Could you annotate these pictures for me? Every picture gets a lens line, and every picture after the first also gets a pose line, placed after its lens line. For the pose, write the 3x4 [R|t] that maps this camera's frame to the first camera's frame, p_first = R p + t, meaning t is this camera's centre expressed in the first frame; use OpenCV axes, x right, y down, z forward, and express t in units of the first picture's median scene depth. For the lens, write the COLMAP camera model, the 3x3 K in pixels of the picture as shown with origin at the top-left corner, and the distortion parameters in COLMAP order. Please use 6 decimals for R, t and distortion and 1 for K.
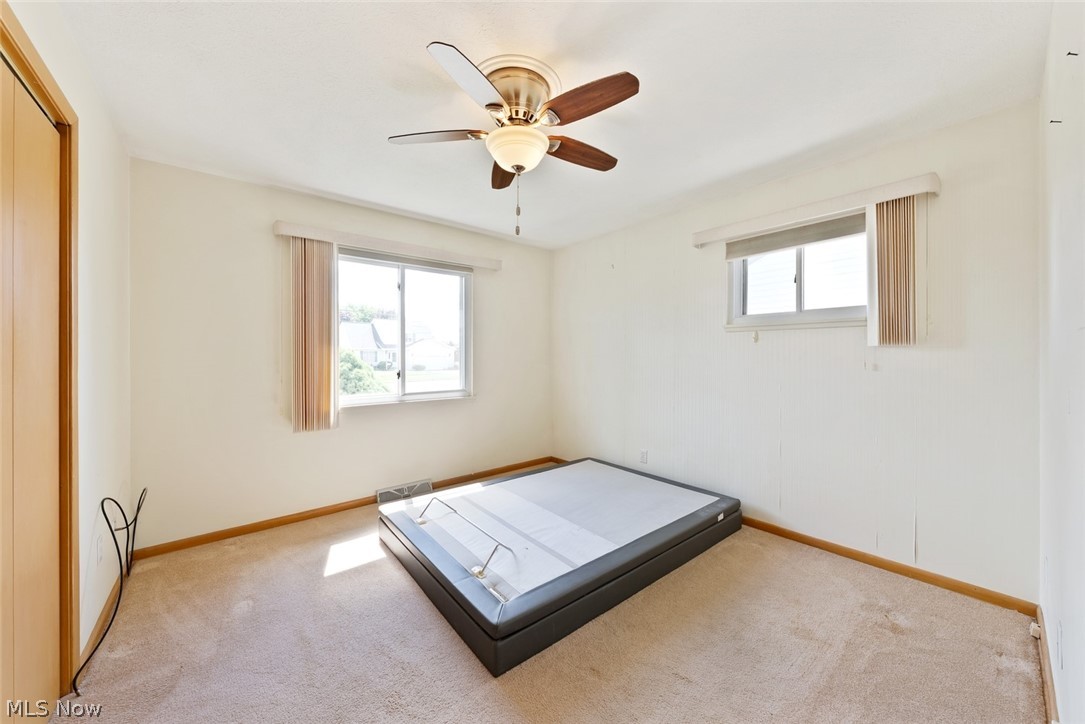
lens RADIAL K [[375.6, 0, 541.0], [0, 375.6, 347.1], [0, 0, 1]] dist [-0.001832, -0.000056]
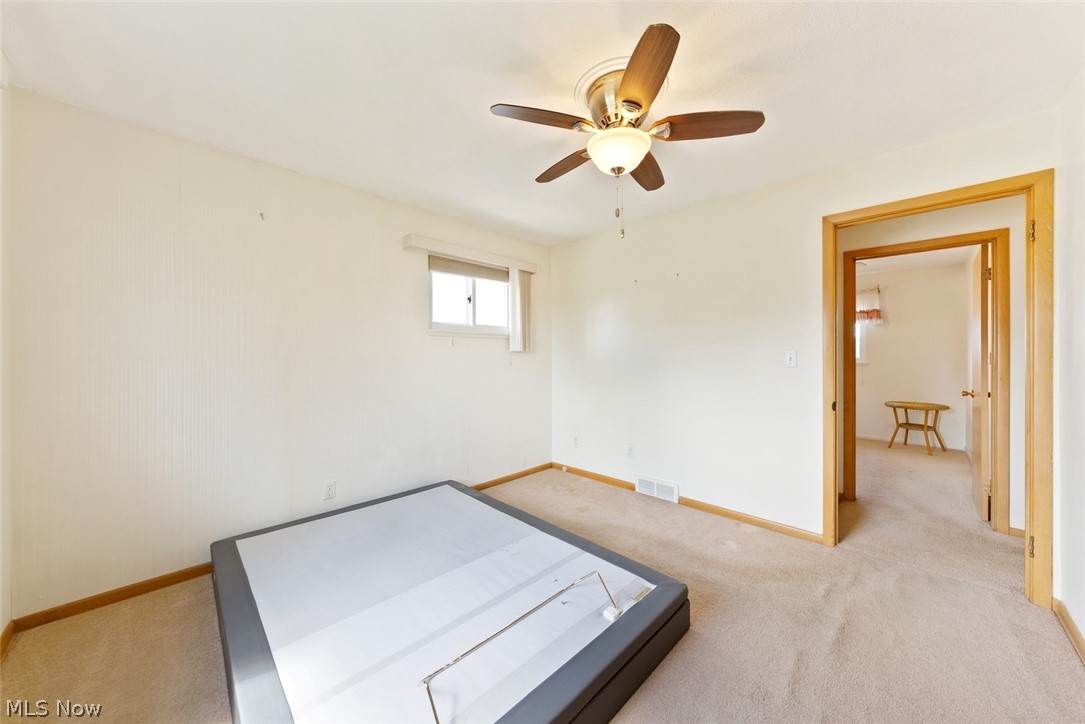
lens RADIAL K [[375.6, 0, 541.0], [0, 375.6, 347.1], [0, 0, 1]] dist [-0.001832, -0.000056]
pose [[-0.080463, 0.024032, 0.996468, -0.804988], [-0.010271, 0.999636, -0.024937, 0.021666], [-0.996705, -0.012241, -0.080187, 0.986909]]
